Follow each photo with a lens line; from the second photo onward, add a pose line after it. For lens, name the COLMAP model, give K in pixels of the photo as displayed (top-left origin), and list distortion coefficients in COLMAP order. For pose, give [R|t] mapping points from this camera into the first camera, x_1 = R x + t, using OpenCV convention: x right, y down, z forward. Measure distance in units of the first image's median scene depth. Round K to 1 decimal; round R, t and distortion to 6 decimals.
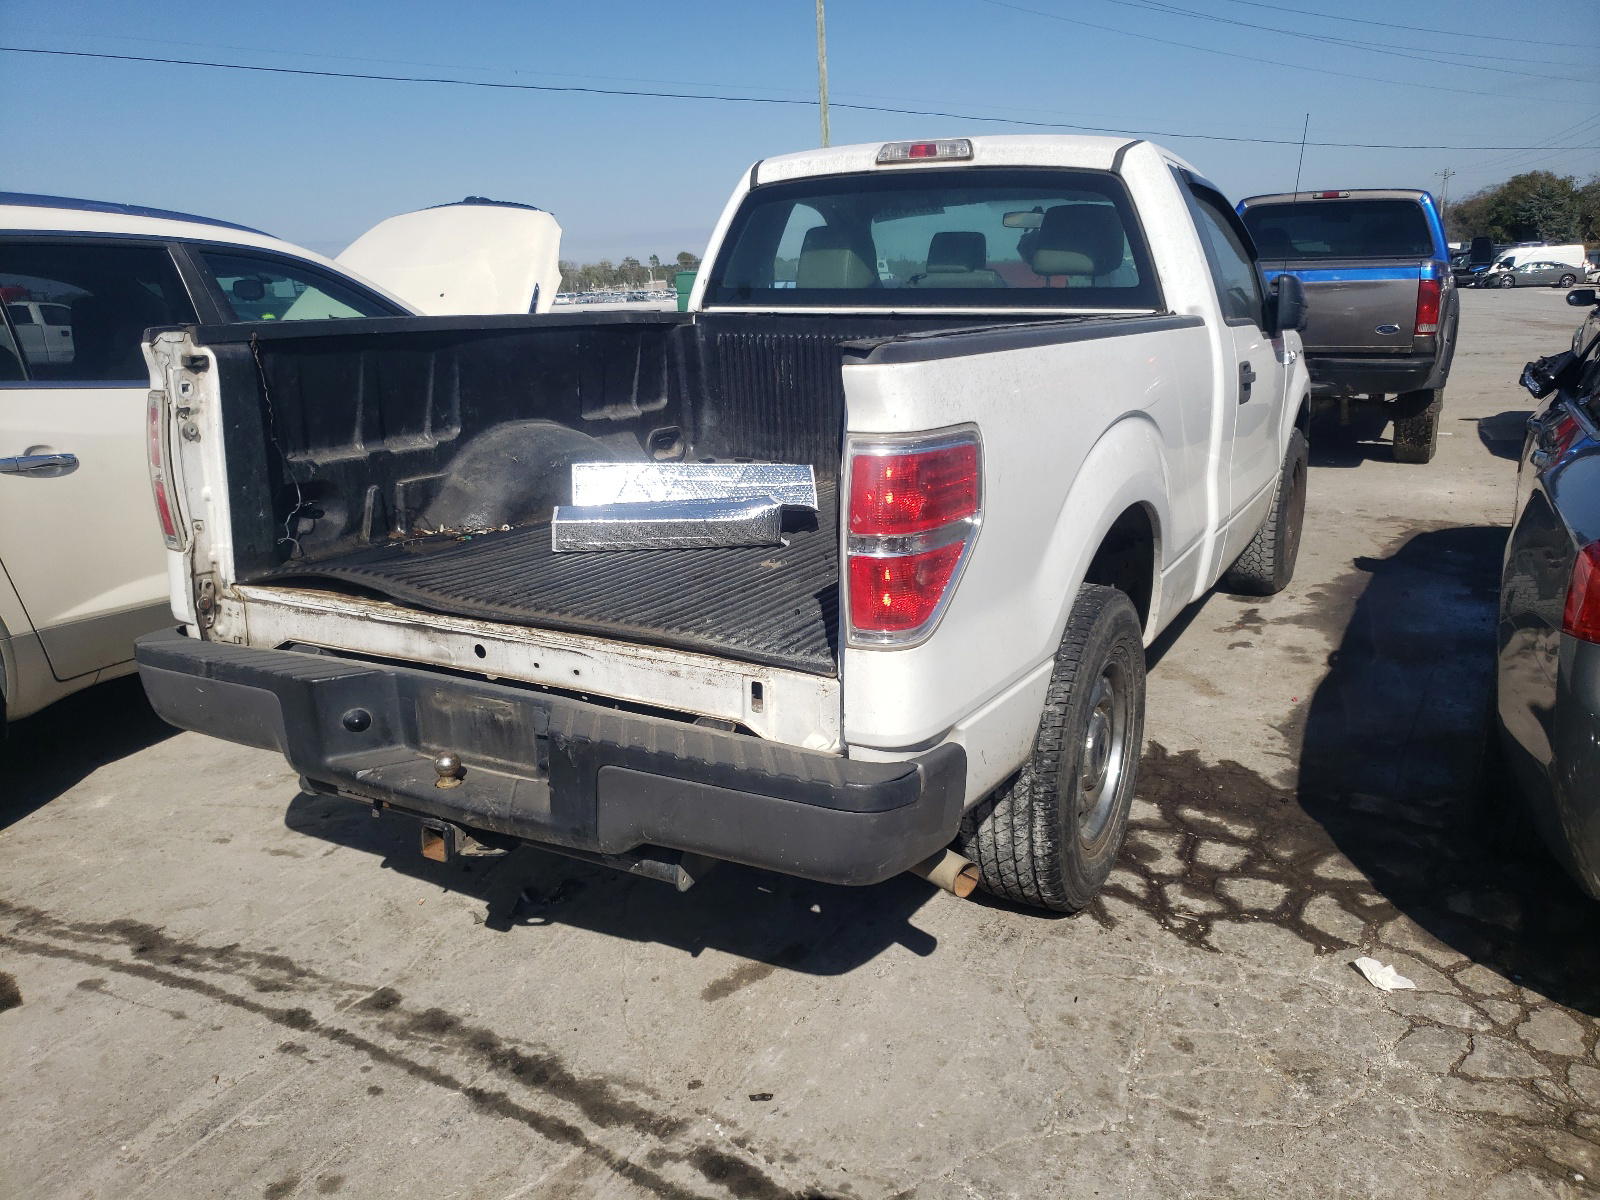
lens RADIAL K [[1236.9, 0, 815.1], [0, 1236.9, 601.3], [0, 0, 1]] dist [0.014258, -0.000751]
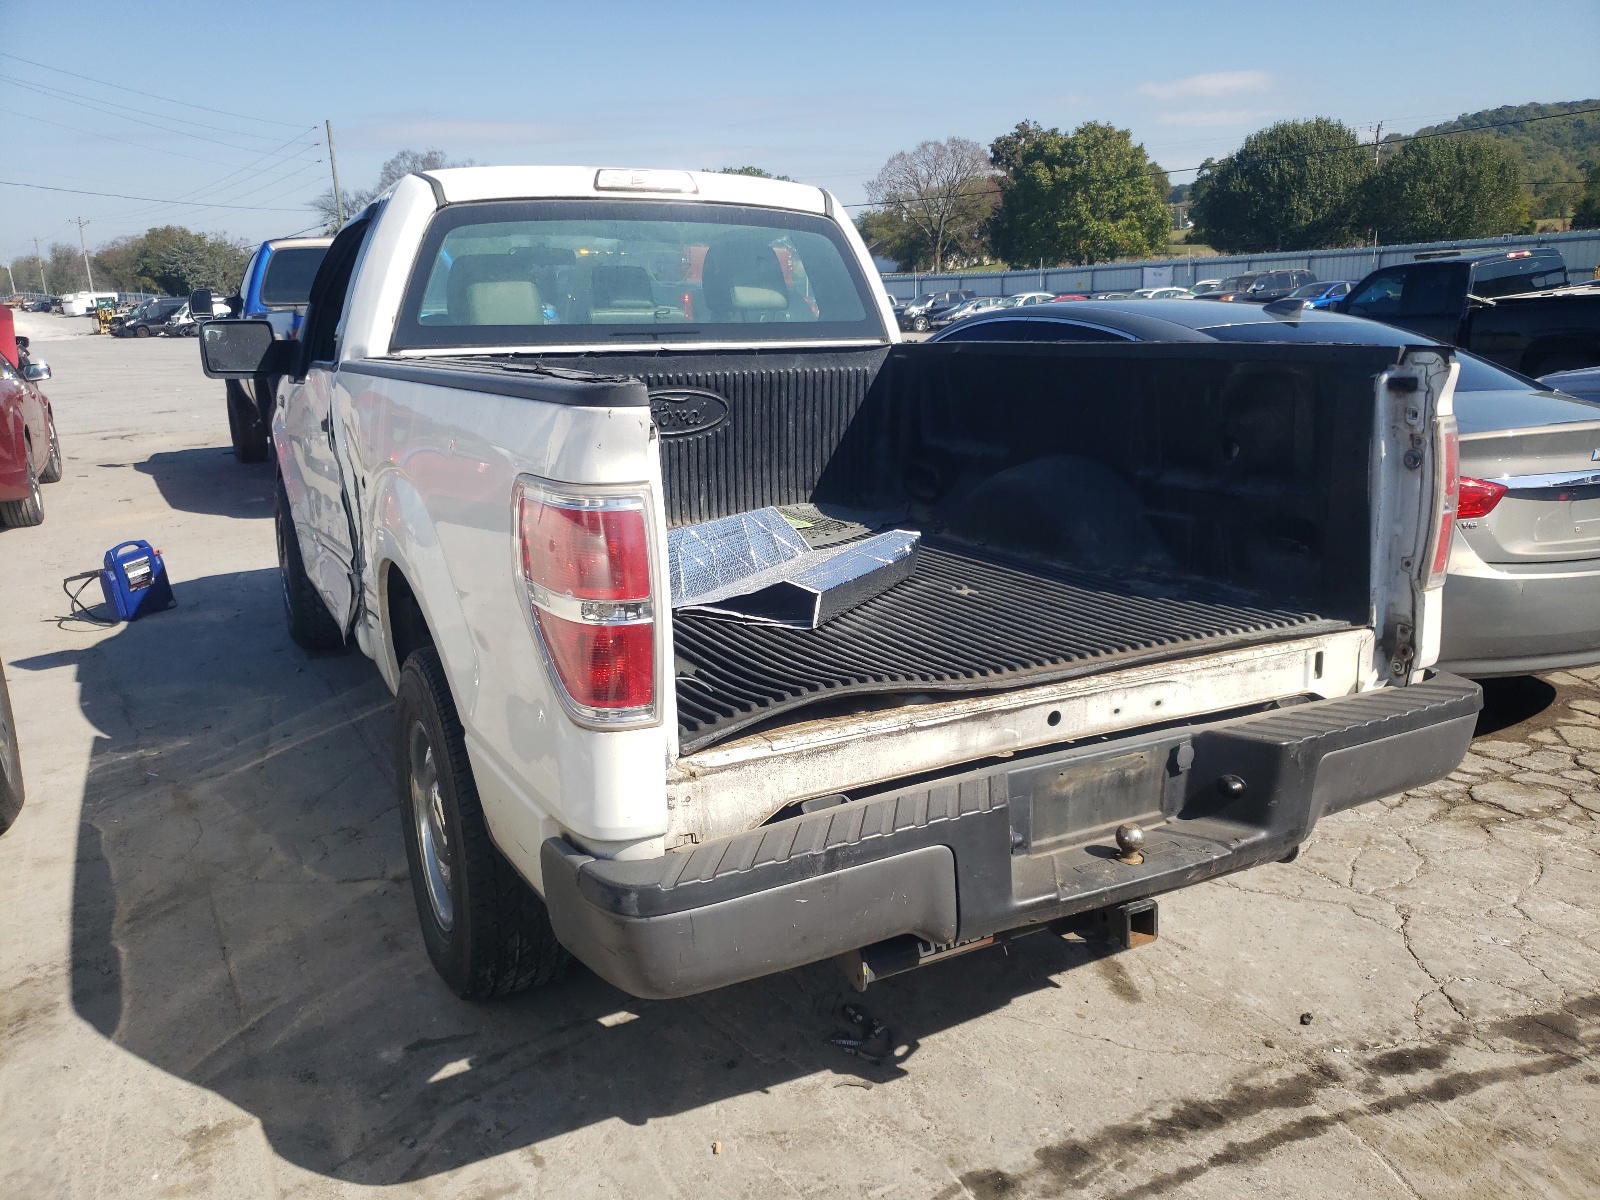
lens RADIAL K [[1236.9, 0, 815.1], [0, 1236.9, 601.3], [0, 0, 1]] dist [0.014258, -0.000751]
pose [[0.551287, -0.182294, 0.814157, -1.051668], [0.213321, 0.974200, 0.073684, -0.141113], [-0.806584, 0.133056, 0.575950, 0.600632]]
